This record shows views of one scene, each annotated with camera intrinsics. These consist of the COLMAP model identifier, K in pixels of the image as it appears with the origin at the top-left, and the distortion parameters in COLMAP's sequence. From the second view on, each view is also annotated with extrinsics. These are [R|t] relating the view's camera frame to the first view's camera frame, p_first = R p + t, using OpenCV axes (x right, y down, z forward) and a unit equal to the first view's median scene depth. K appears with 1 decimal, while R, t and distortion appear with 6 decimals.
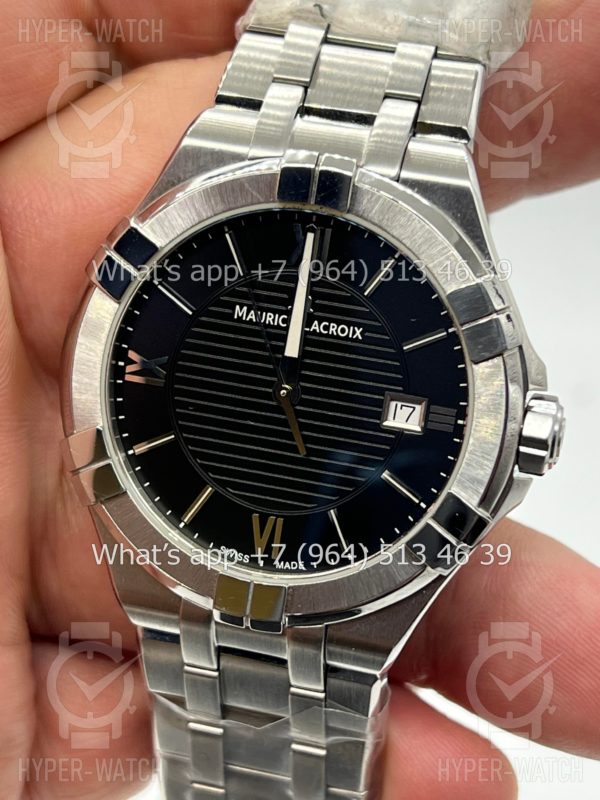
lens RADIAL K [[1794.9, 0, 300.0], [0, 1794.9, 400.0], [0, 0, 1]] dist [0.222579, 0.287598]
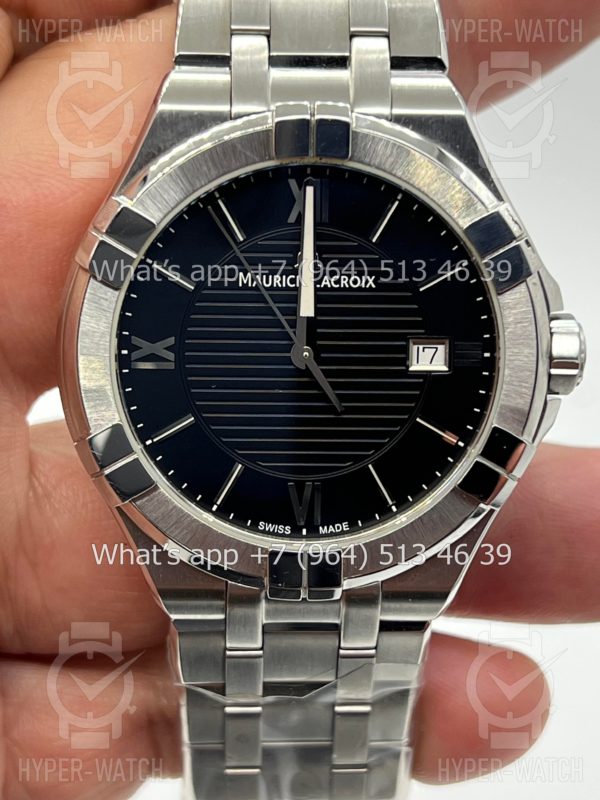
lens RADIAL K [[1794.9, 0, 300.0], [0, 1794.9, 400.0], [0, 0, 1]] dist [0.222579, 0.287598]
pose [[0.959536, -0.168025, 0.225960, -0.234110], [0.158970, 0.985589, 0.057825, -0.036281], [-0.232420, -0.019565, 0.972419, 0.059777]]
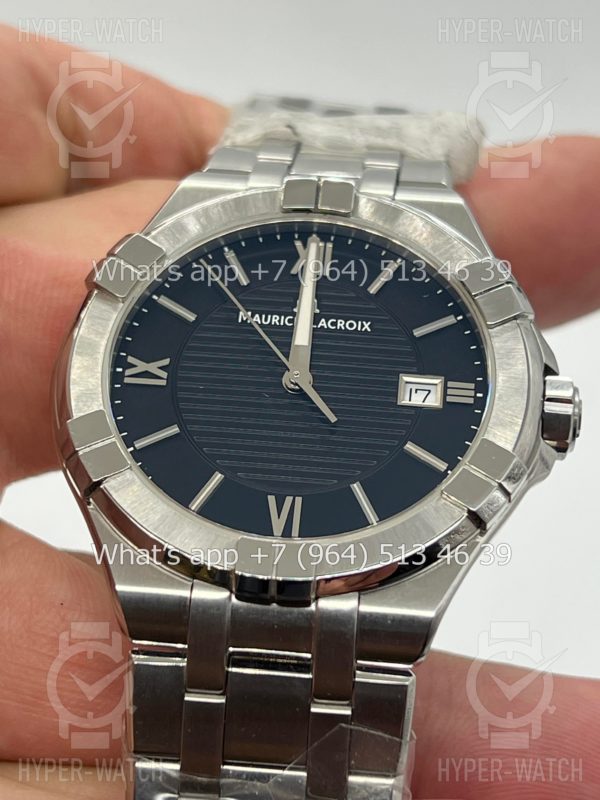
lens RADIAL K [[1794.9, 0, 300.0], [0, 1794.9, 400.0], [0, 0, 1]] dist [0.222579, 0.287598]
pose [[0.981945, 0.040276, 0.184829, -0.185507], [0.072228, 0.823216, -0.563115, 0.551998], [-0.174834, 0.566298, 0.805444, 0.225318]]
